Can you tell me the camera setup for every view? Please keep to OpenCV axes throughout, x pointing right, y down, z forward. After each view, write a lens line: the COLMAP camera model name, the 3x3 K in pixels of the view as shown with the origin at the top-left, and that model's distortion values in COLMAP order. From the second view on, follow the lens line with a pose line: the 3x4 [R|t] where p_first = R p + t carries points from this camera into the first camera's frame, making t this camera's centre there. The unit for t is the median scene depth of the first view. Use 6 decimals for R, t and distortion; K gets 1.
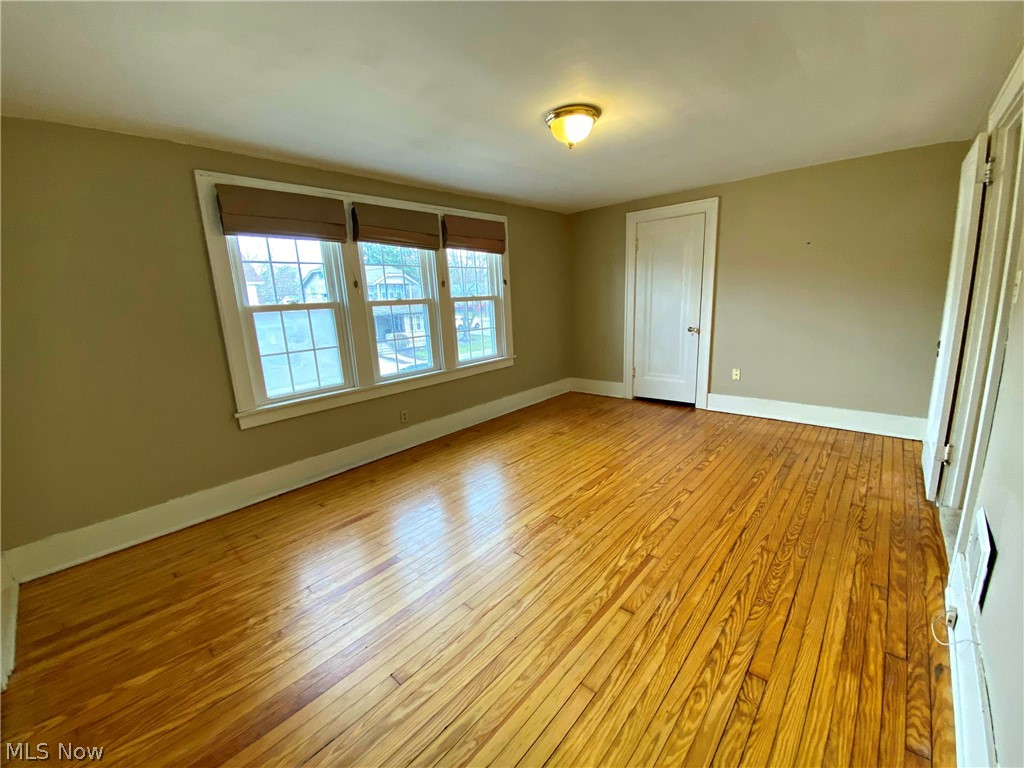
lens RADIAL K [[415.5, 0, 513.1], [0, 415.5, 384.5], [0, 0, 1]] dist [0.029307, -0.026466]
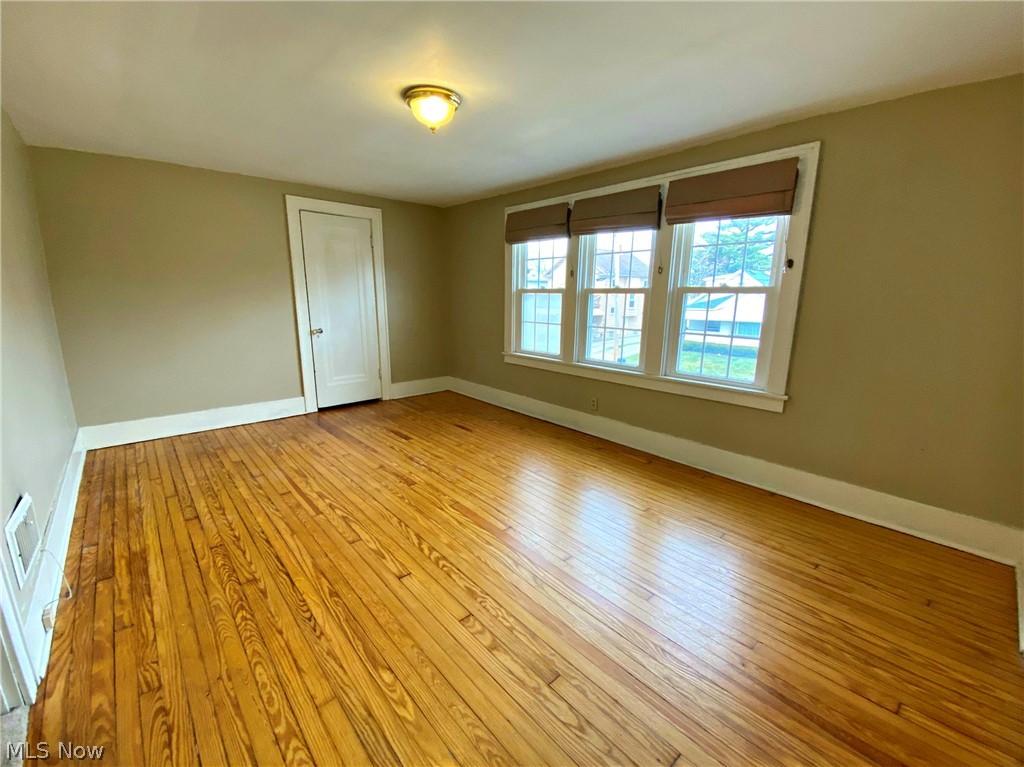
lens RADIAL K [[422.5, 0, 510.6], [0, 422.5, 385.1], [0, 0, 1]] dist [0.024149, -0.021743]
pose [[-0.113160, 0.255257, -0.960228, 1.186249], [-0.211440, 0.938113, 0.274295, -0.327416], [0.970818, 0.234070, -0.052186, 1.349596]]
